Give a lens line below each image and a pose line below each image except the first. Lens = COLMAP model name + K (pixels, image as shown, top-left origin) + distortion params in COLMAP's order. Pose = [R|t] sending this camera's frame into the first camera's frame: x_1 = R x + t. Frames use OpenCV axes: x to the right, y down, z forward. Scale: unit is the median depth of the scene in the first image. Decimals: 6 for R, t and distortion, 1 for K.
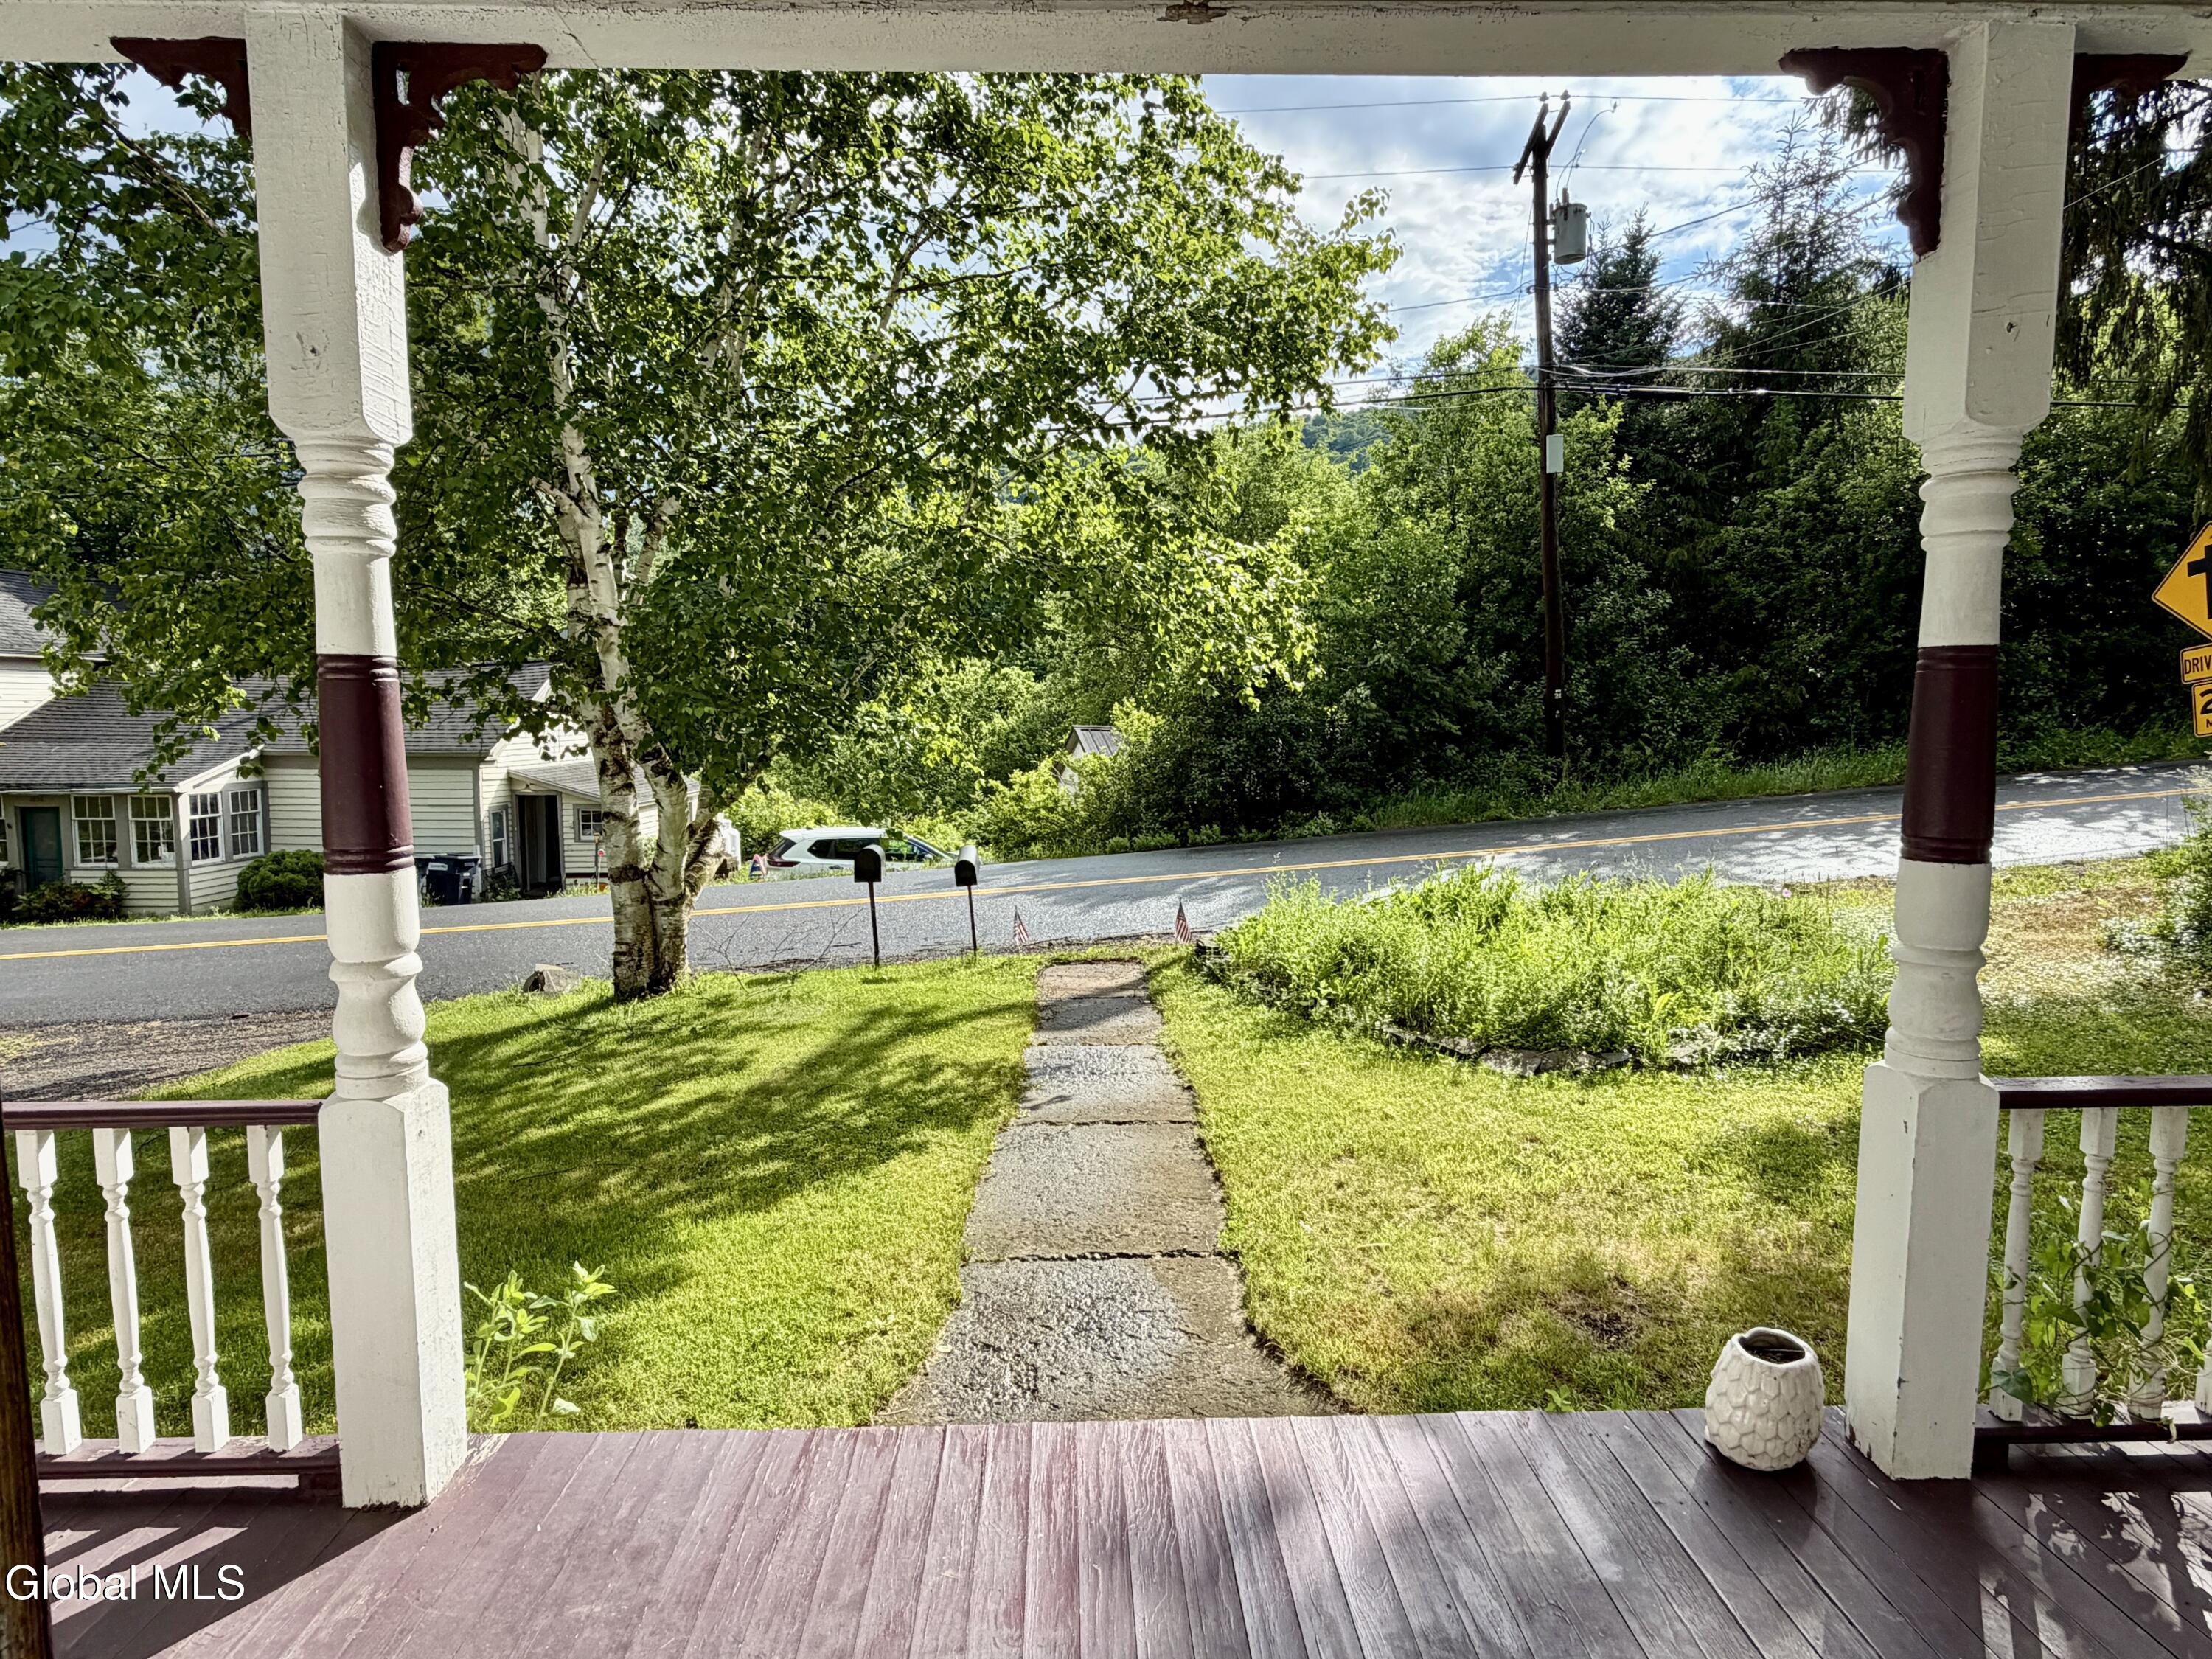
lens RADIAL K [[1244.5, 0, 1099.7], [0, 1244.5, 825.3], [0, 0, 1]] dist [0.005208, 0.000616]
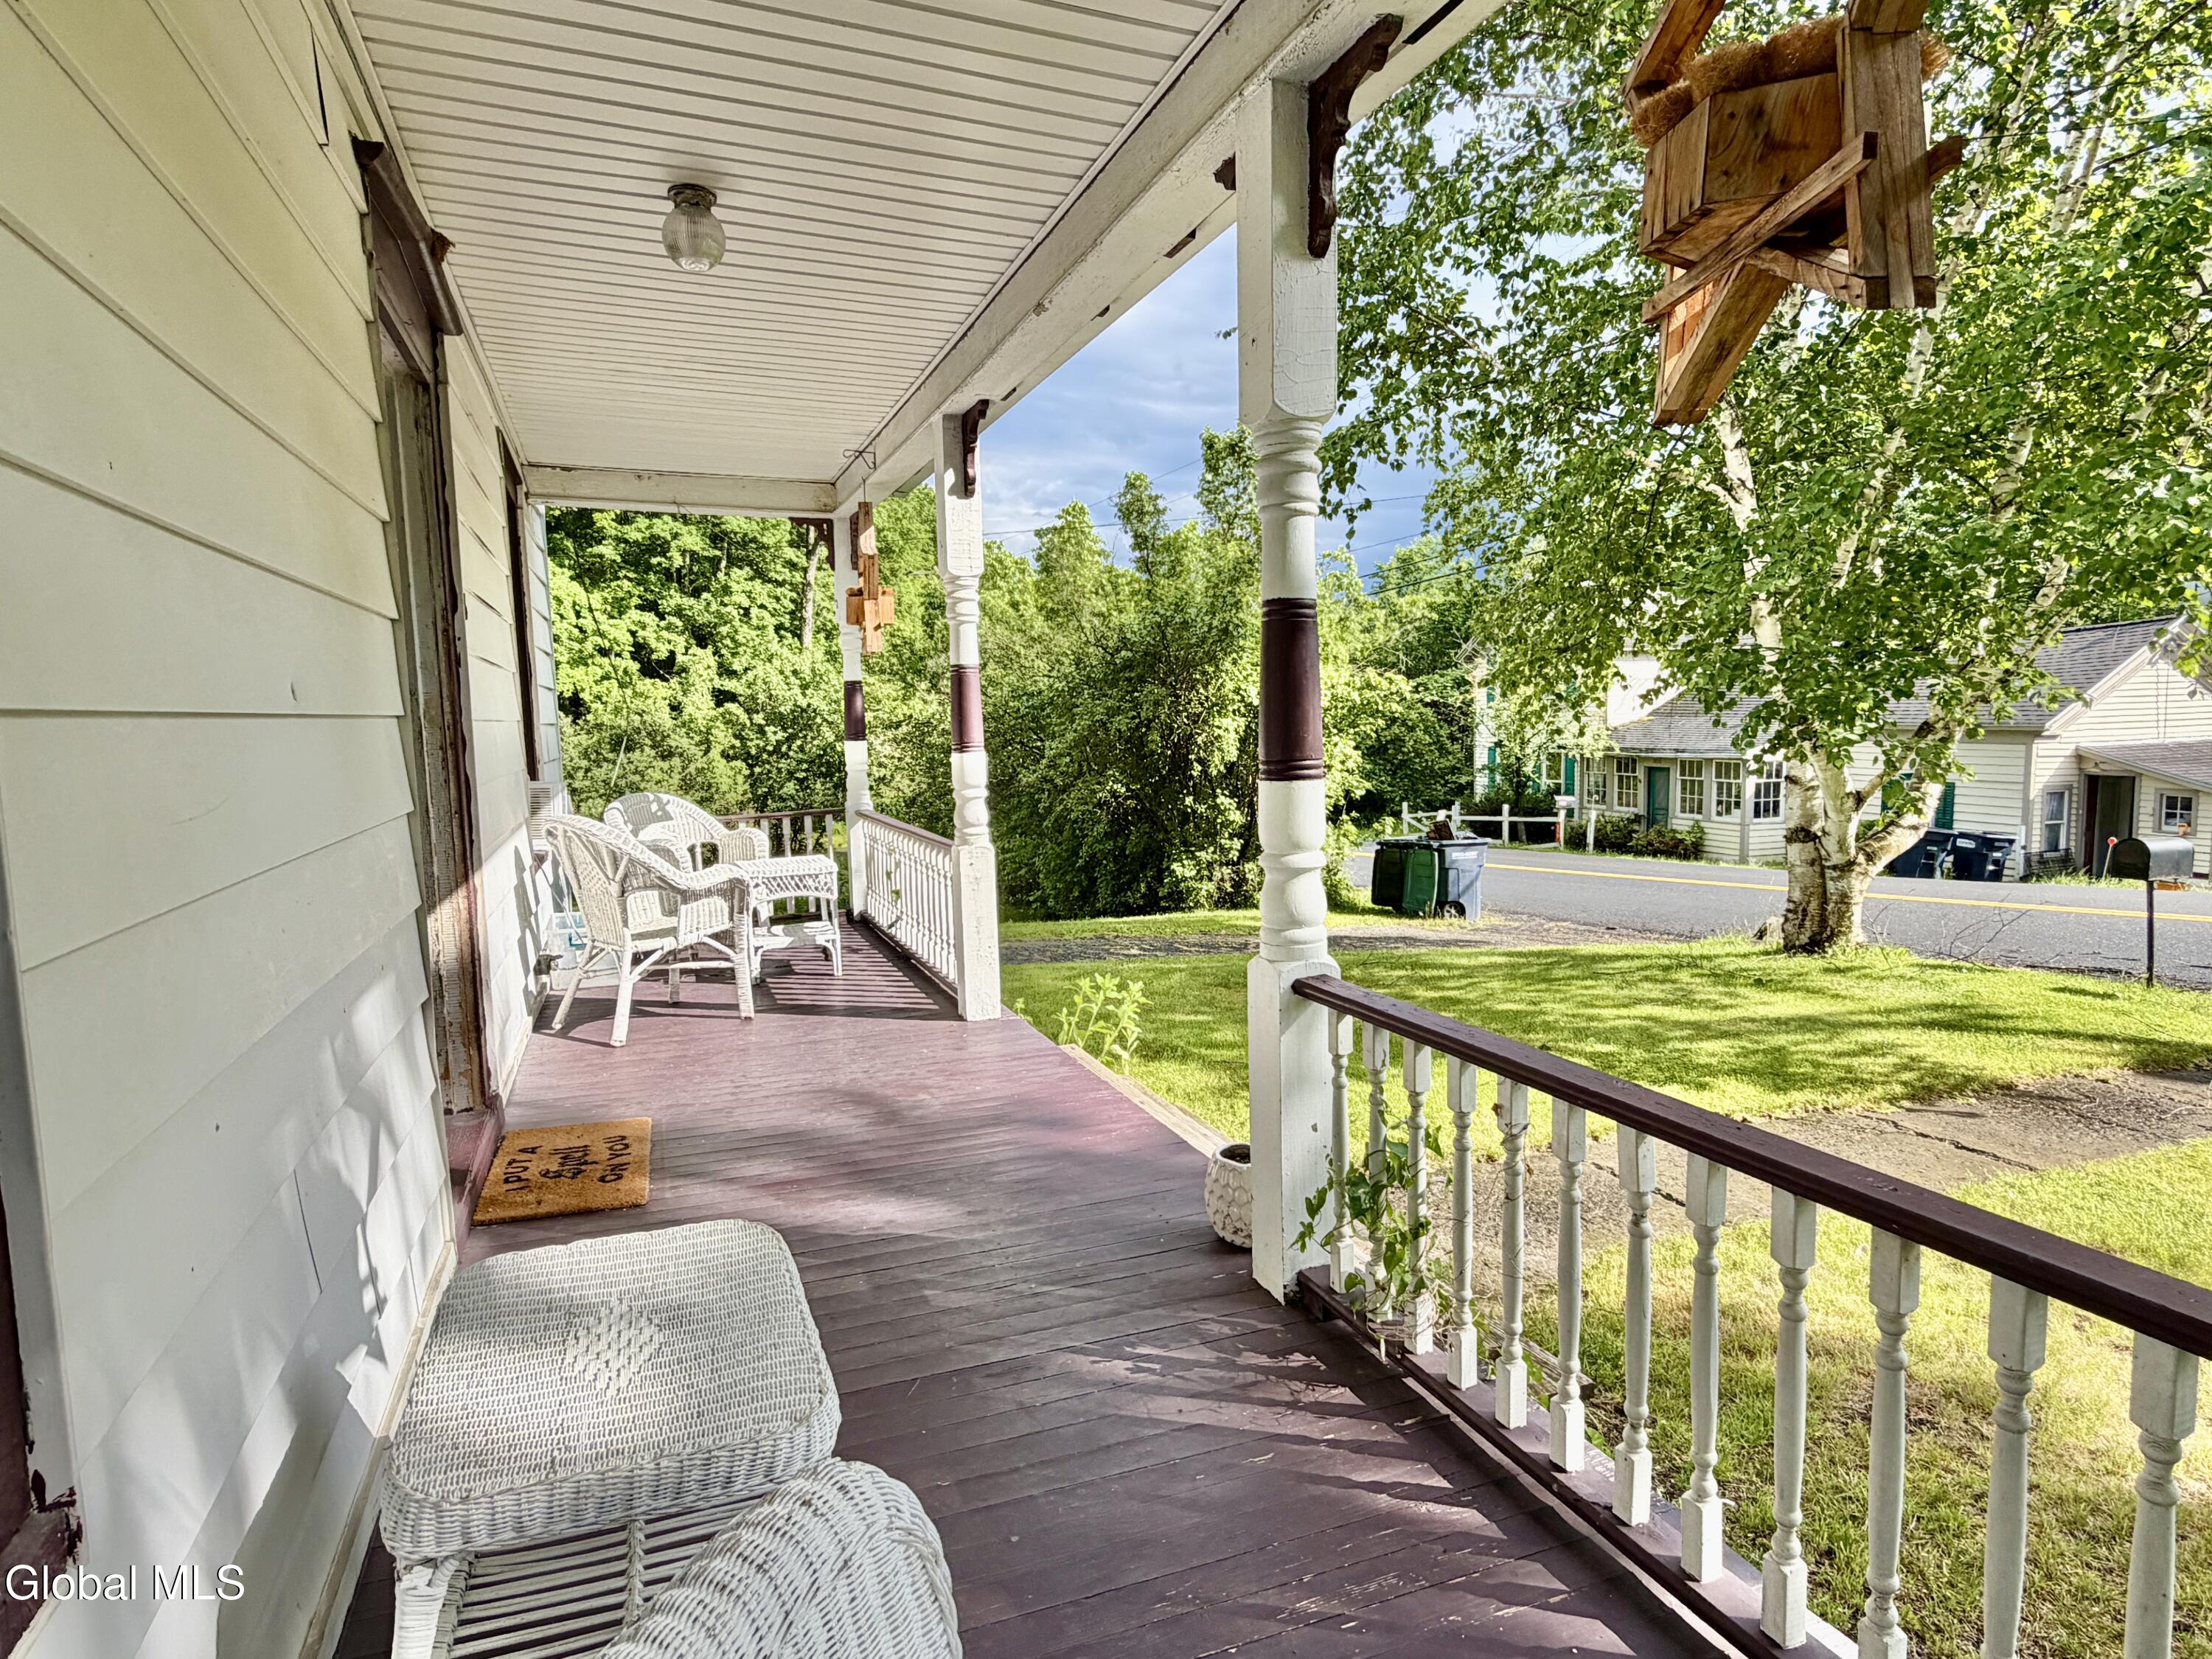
lens RADIAL K [[1244.5, 0, 1108.5], [0, 1244.5, 838.9], [0, 0, 1]] dist [0.005208, 0.000616]
pose [[0.343143, 0.090742, -0.934890, 0.154363], [-0.063438, 0.995289, 0.073320, 0.000708], [0.937138, 0.034148, 0.347283, 0.035728]]
